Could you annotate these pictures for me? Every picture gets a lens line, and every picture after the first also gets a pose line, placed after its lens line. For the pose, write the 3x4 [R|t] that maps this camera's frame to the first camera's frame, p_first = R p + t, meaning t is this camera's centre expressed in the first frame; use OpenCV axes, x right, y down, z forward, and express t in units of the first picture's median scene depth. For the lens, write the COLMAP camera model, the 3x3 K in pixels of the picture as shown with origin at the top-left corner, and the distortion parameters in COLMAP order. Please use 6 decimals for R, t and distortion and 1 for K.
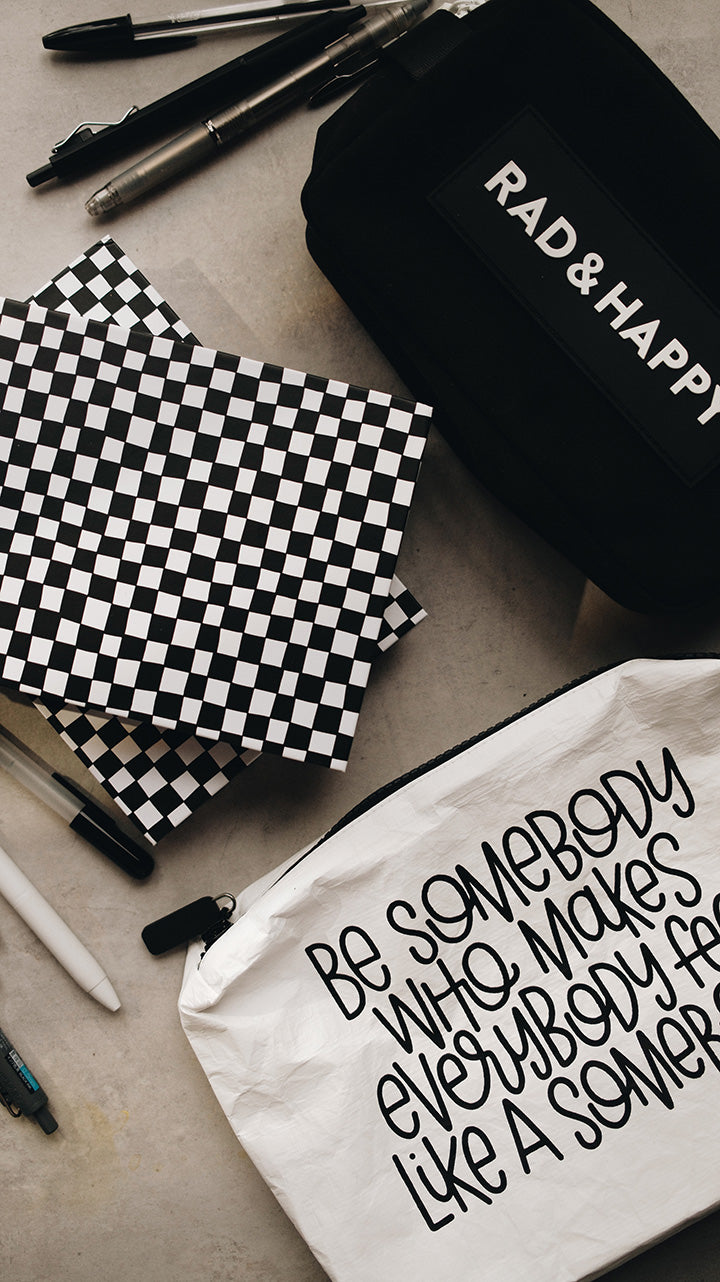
lens RADIAL K [[1325.8, 0, 360.0], [0, 1325.8, 641.0], [0, 0, 1]] dist [-0.054140, 0.120403]
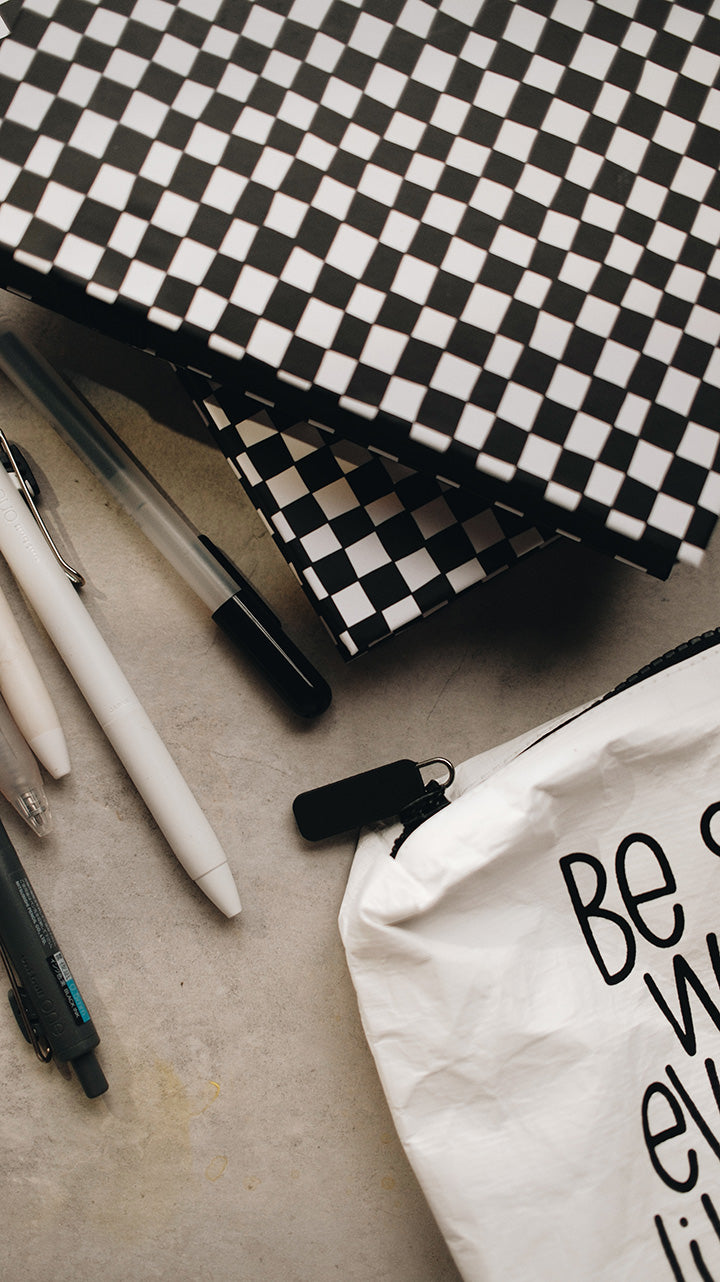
lens RADIAL K [[1325.8, 0, 360.0], [0, 1325.8, 641.0], [0, 0, 1]] dist [-0.054140, 0.120403]
pose [[0.984660, 0.171484, 0.032212, -0.173079], [-0.167633, 0.980963, -0.098032, 0.208805], [-0.048409, 0.091129, 0.994662, 0.369389]]
